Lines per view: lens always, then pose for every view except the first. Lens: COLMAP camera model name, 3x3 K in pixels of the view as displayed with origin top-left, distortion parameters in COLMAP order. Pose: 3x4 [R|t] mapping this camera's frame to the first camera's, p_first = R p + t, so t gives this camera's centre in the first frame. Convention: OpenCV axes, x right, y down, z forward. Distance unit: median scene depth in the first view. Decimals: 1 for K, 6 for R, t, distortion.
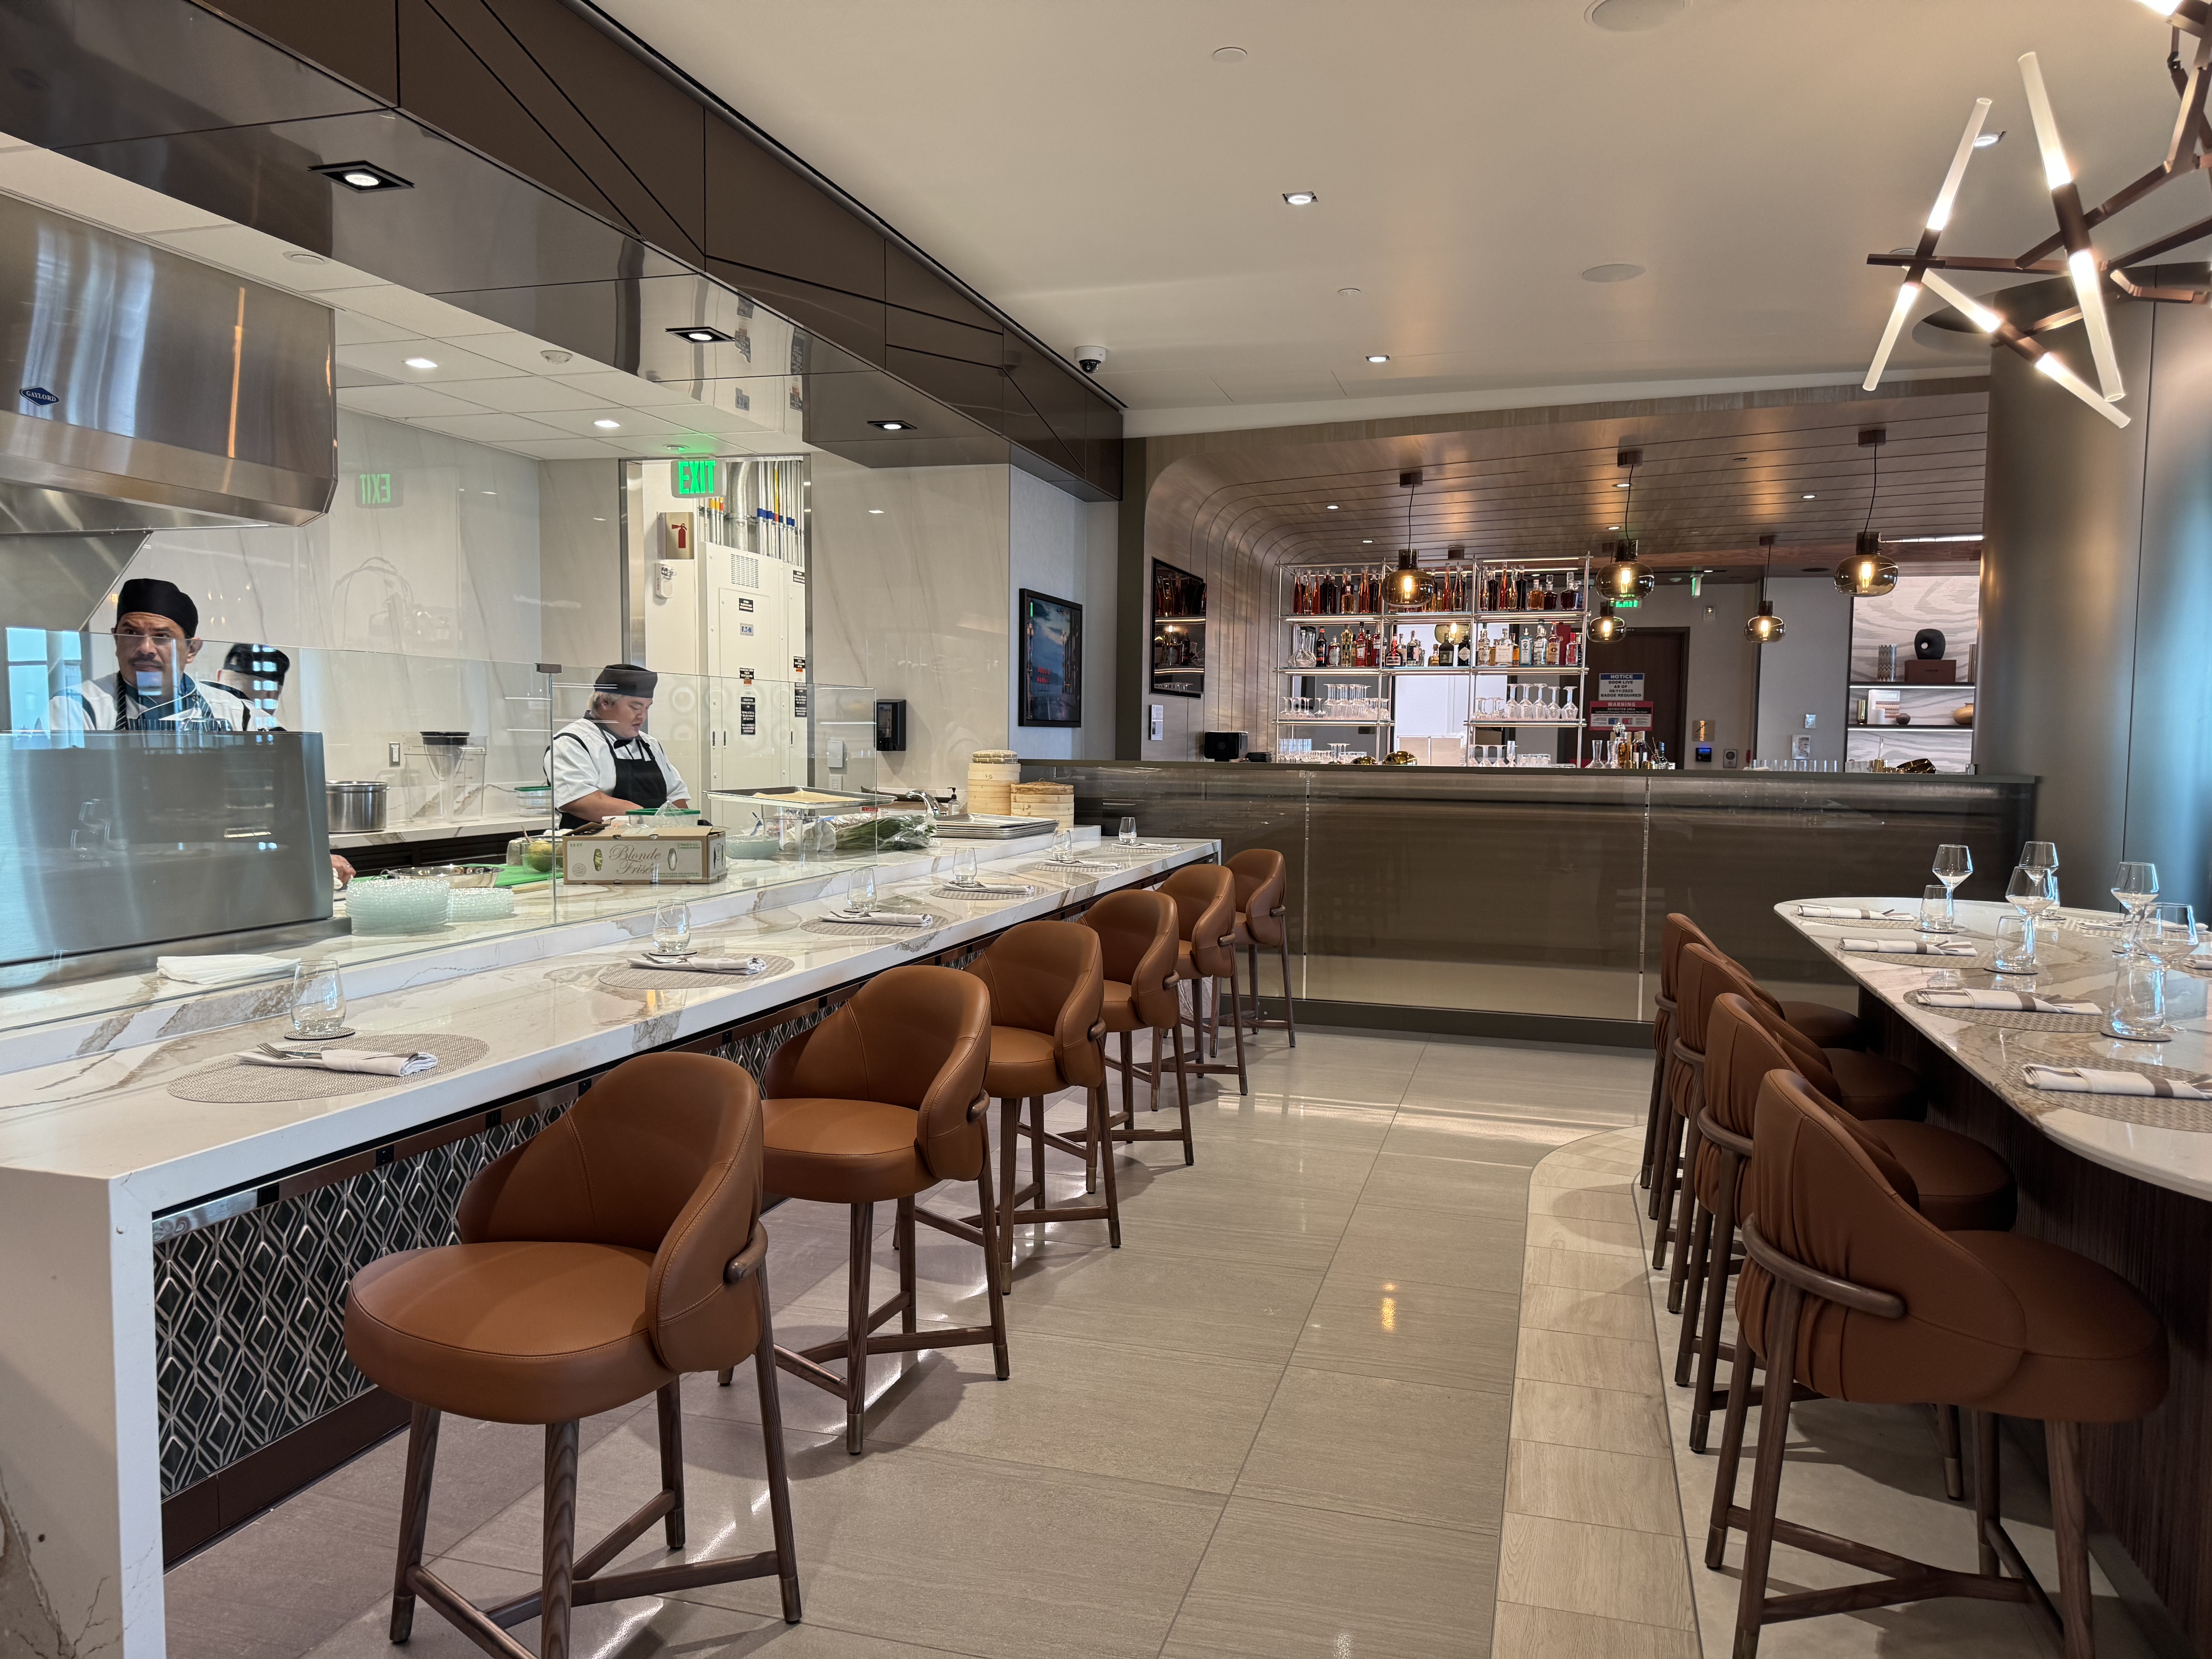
lens RADIAL K [[1546.9, 0, 1106.0], [0, 1546.9, 829.5], [0, 0, 1]] dist [-0.000103, -0.000265]
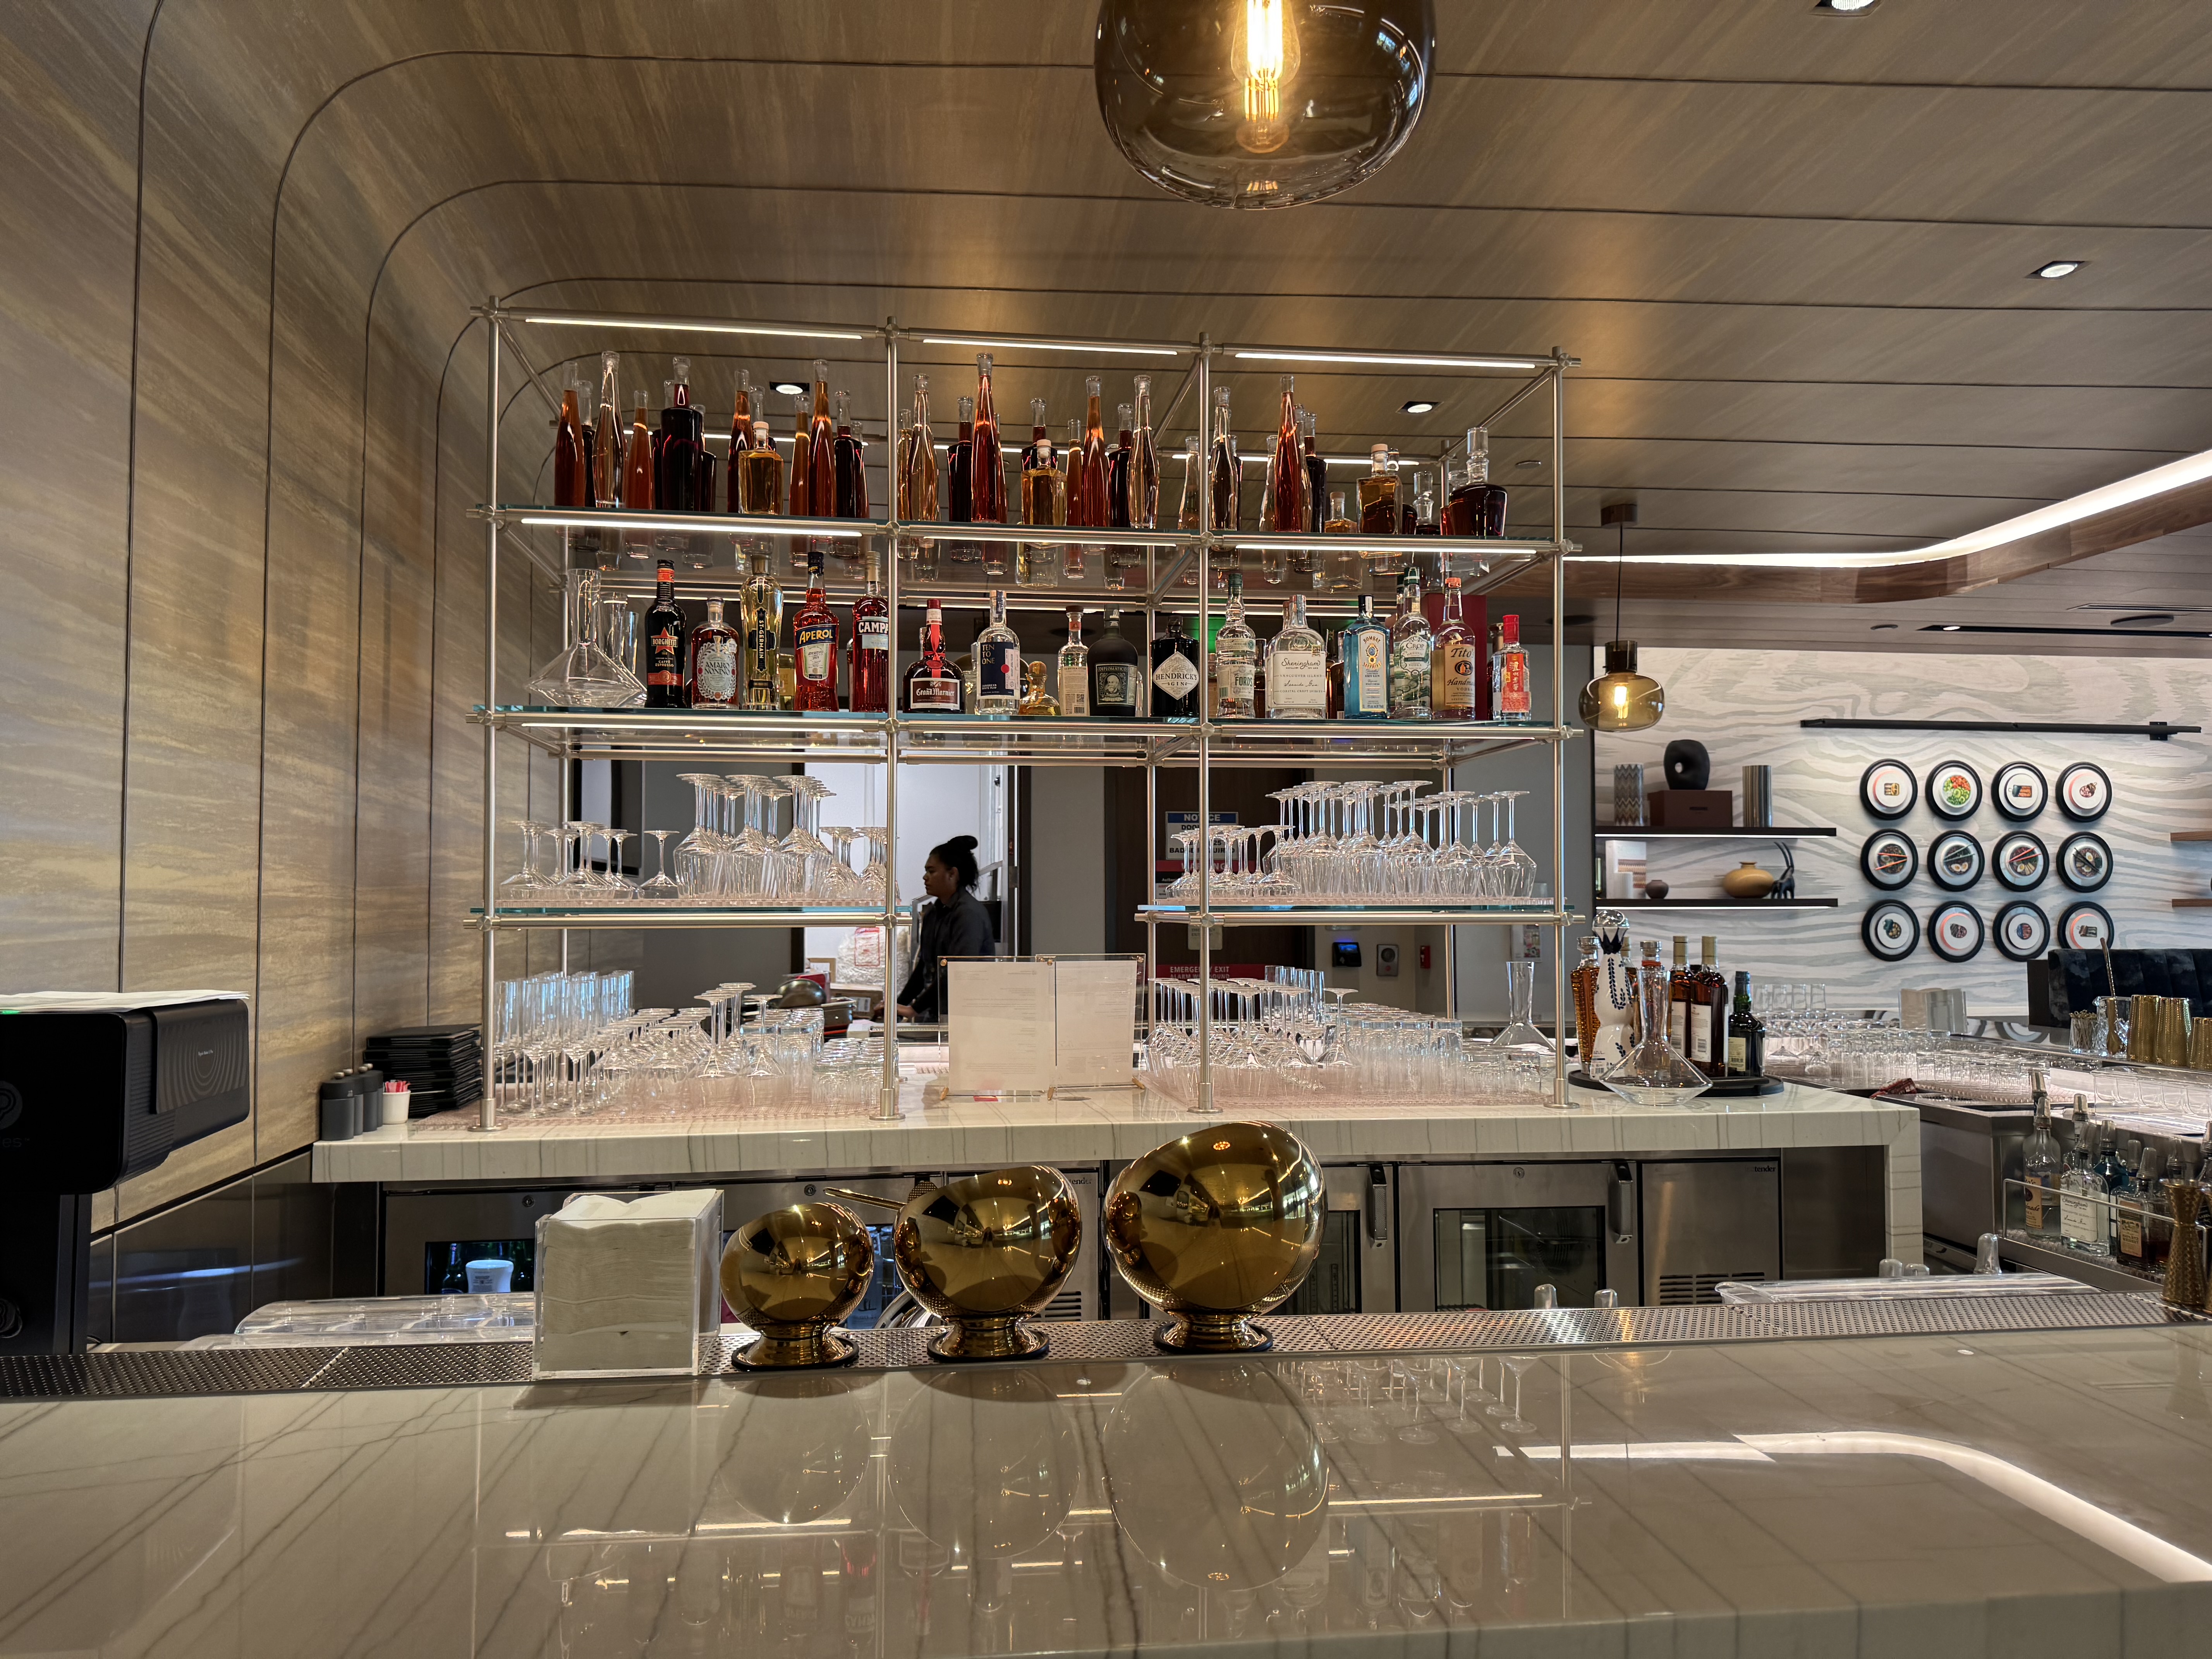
lens RADIAL K [[1651.9, 0, 1106.0], [0, 1651.9, 829.5], [0, 0, 1]] dist [-0.000189, 0.000022]
pose [[0.914169, 0.004160, 0.405311, 0.066890], [0.042173, 0.993544, -0.105317, -0.037184], [-0.403133, 0.113371, 0.908092, 0.514521]]
